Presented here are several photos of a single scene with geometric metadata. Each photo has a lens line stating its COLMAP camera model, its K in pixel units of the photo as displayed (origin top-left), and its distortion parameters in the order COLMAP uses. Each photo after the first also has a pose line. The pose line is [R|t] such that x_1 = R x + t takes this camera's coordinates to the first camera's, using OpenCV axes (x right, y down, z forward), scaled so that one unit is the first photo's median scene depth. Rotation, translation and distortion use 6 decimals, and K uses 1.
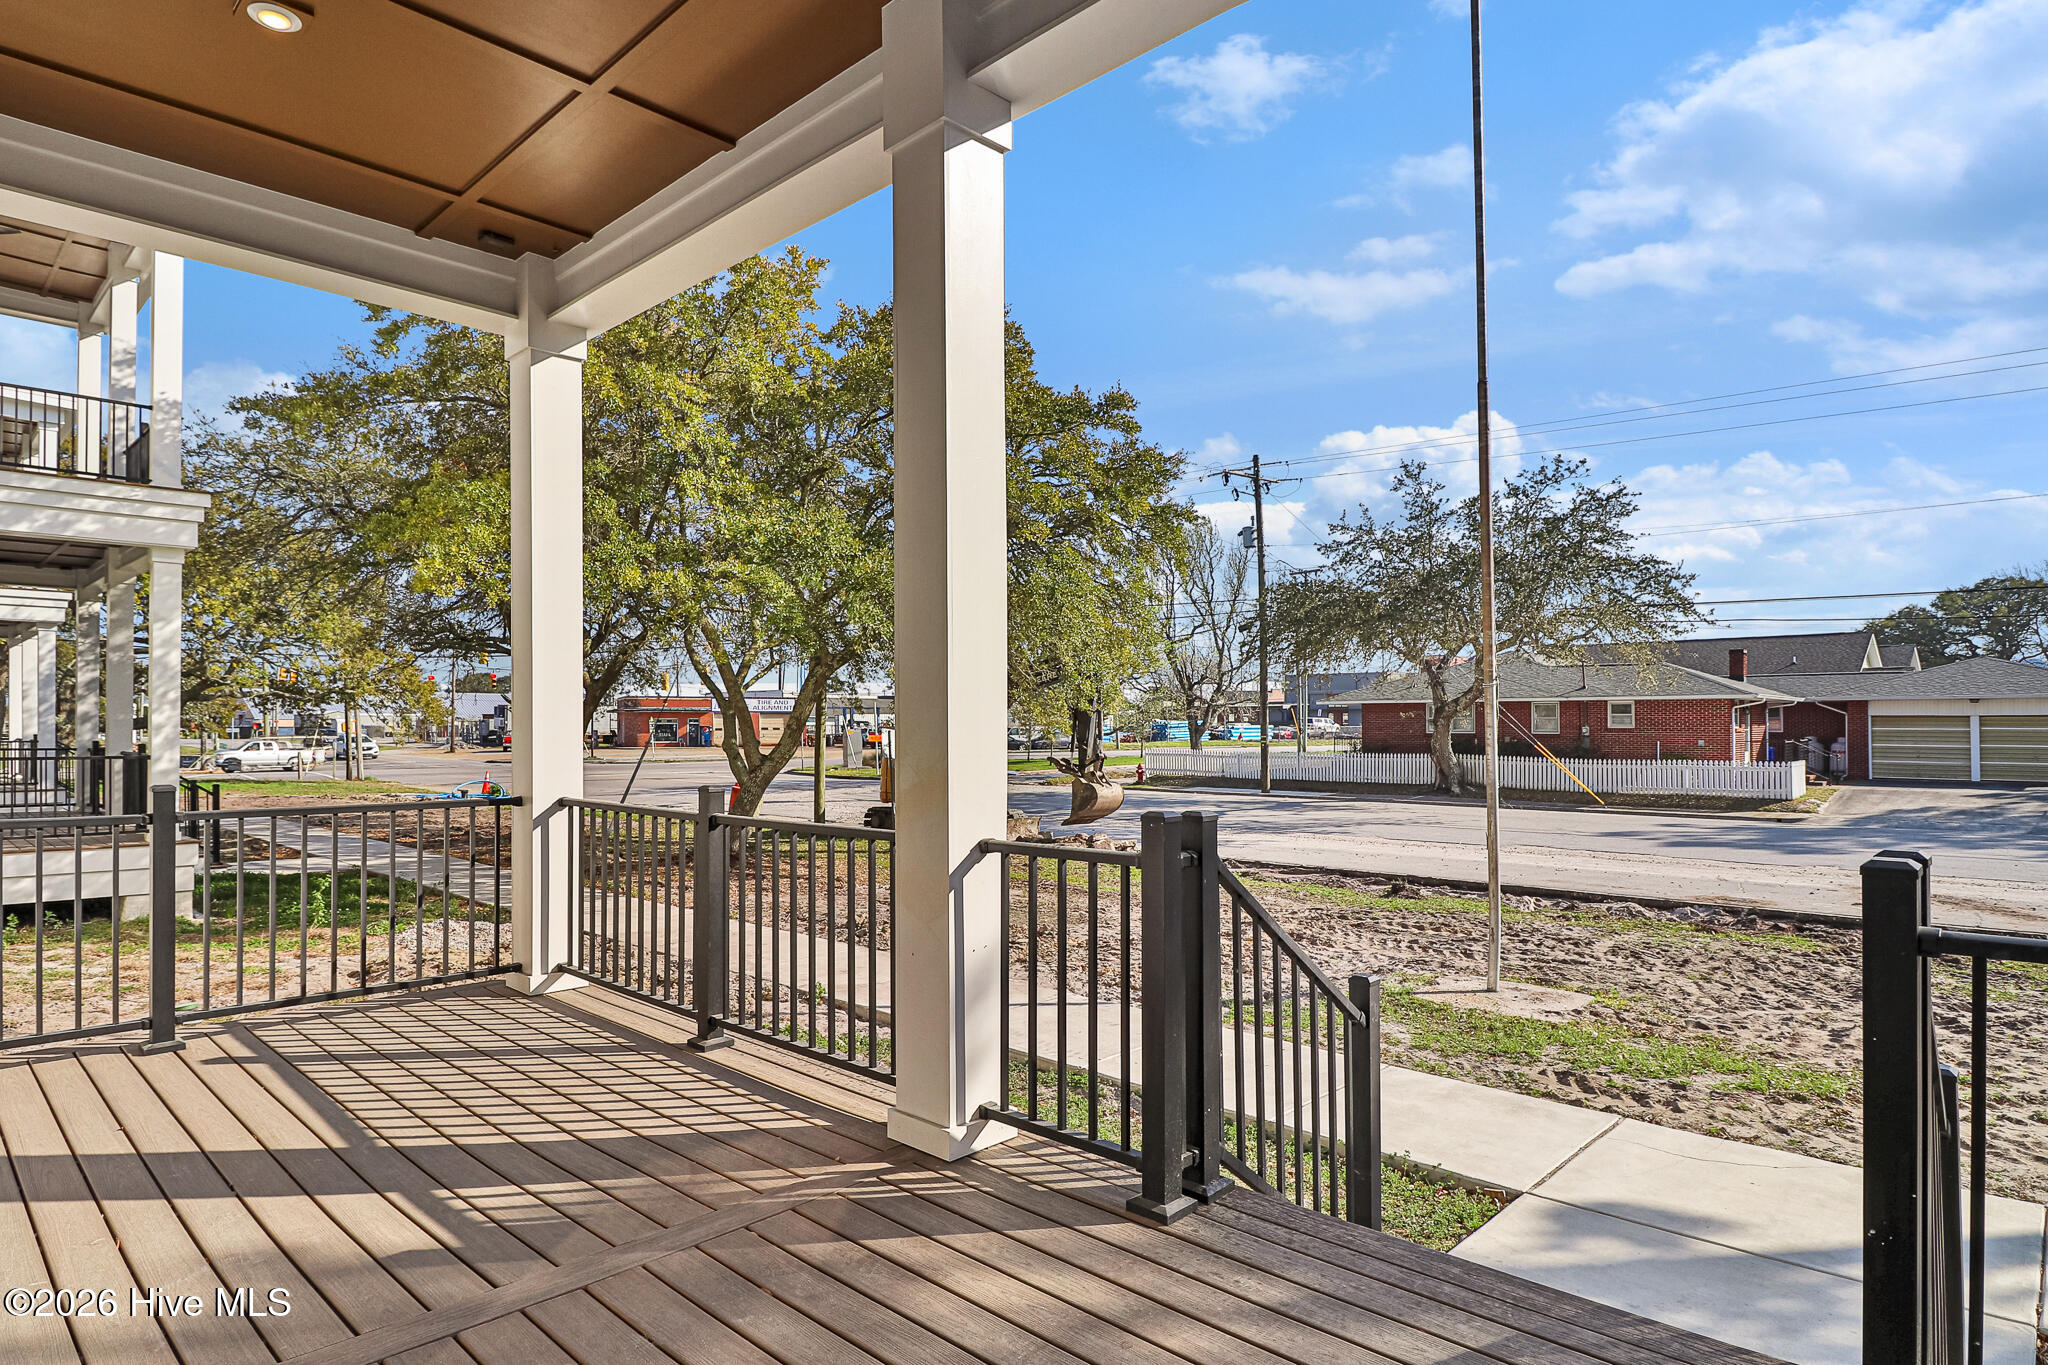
lens RADIAL K [[1121.8, 0, 1024.0], [0, 1121.8, 682.5], [0, 0, 1]] dist [0.000362, 0.000031]
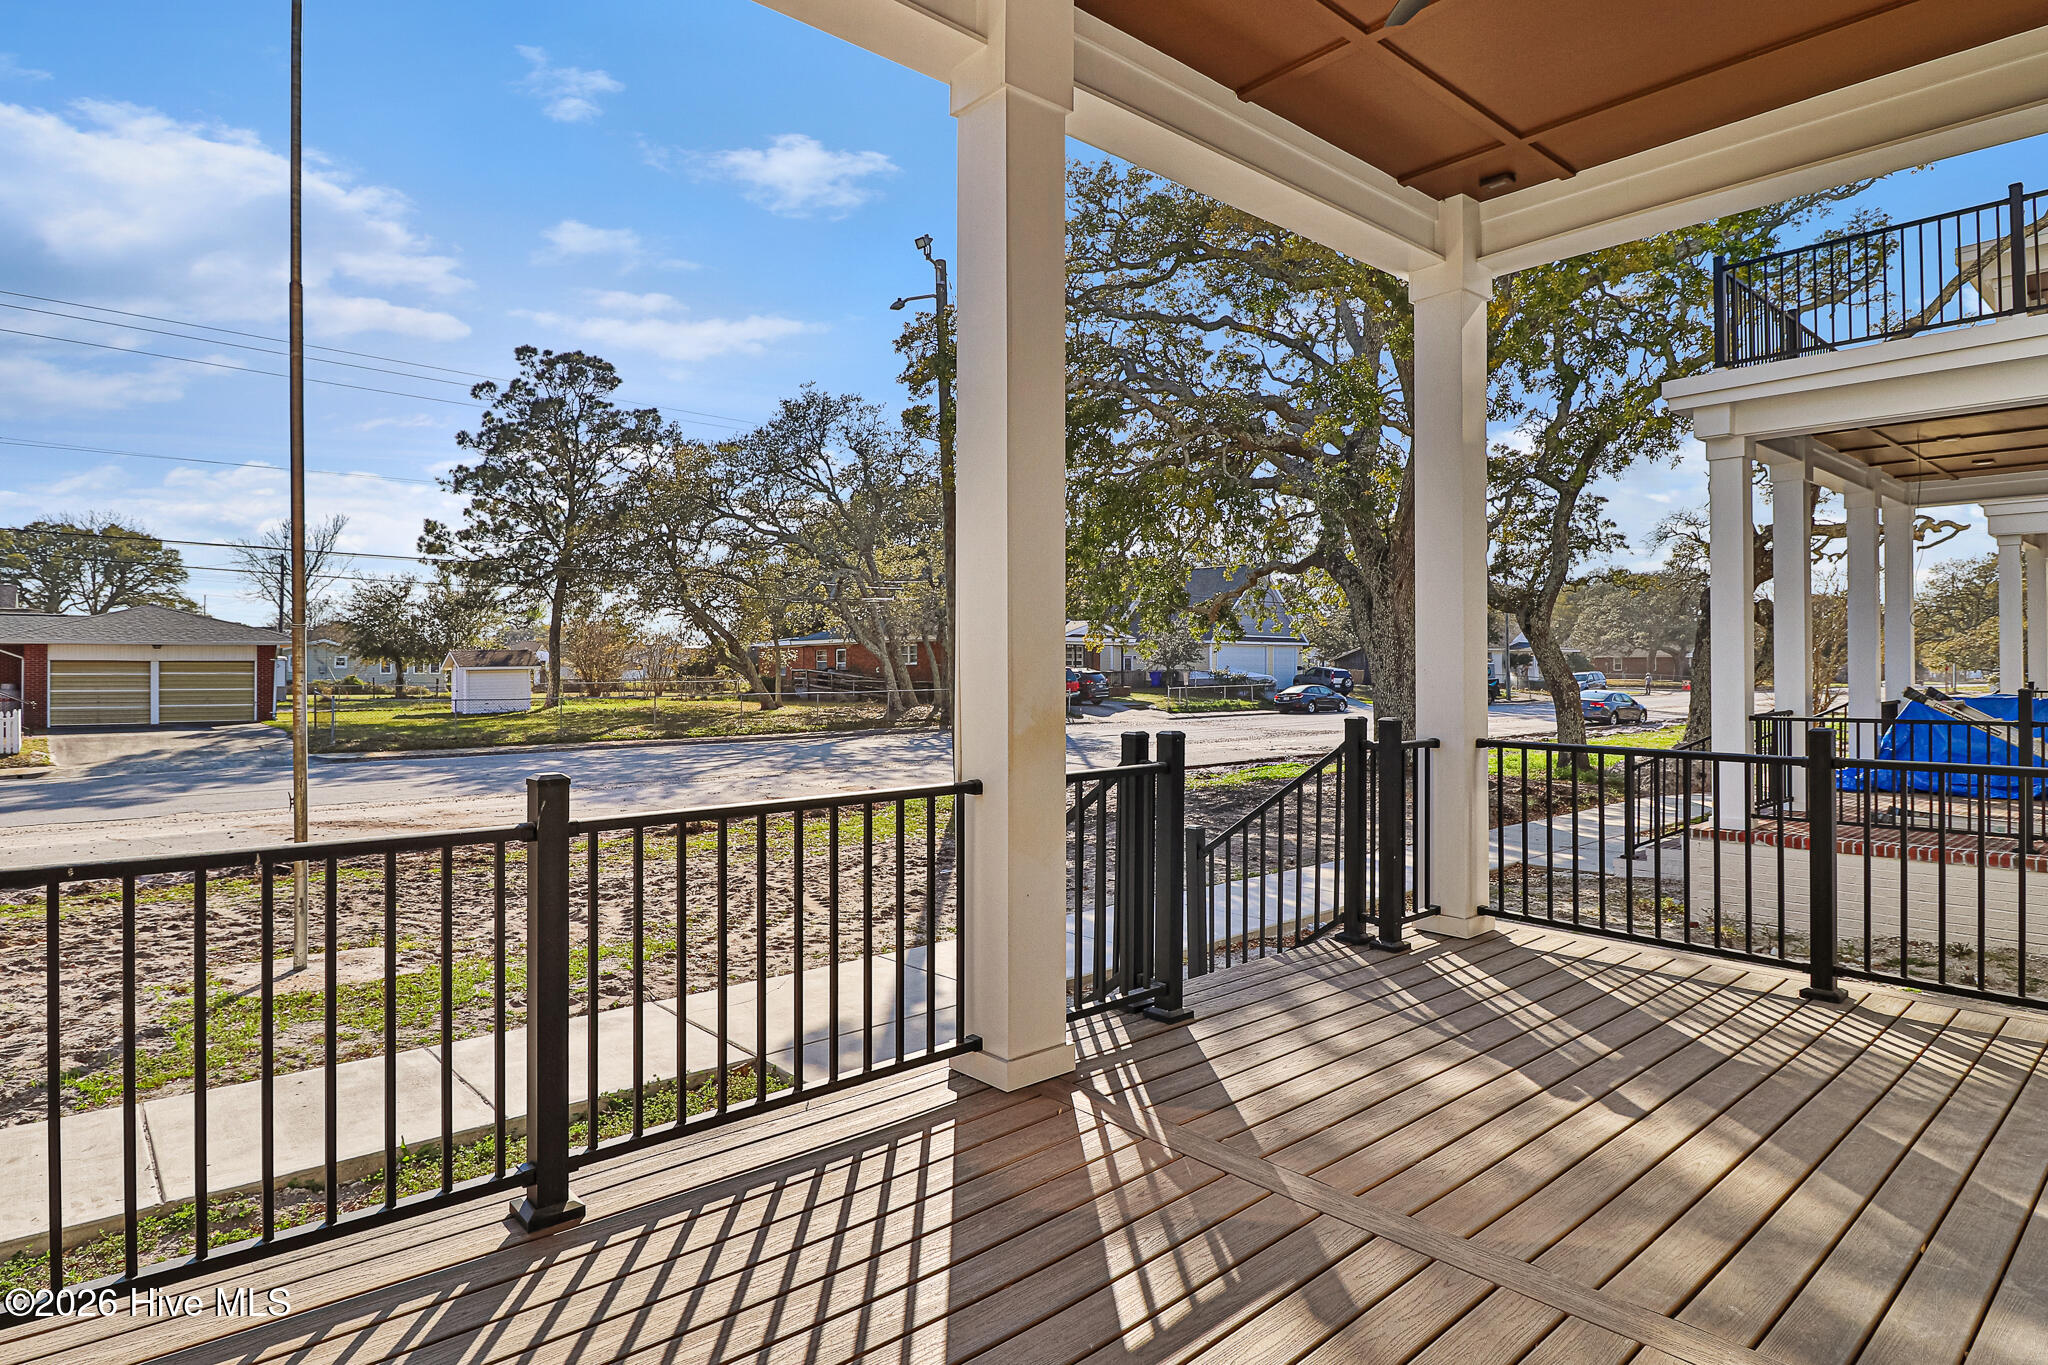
lens RADIAL K [[1121.8, 0, 1024.0], [0, 1121.8, 682.5], [0, 0, 1]] dist [0.000362, 0.000031]
pose [[0.082665, -0.012024, 0.996505, -0.894258], [-0.037039, 0.999199, 0.015129, 0.025691], [-0.995889, -0.038160, 0.082153, 0.750941]]
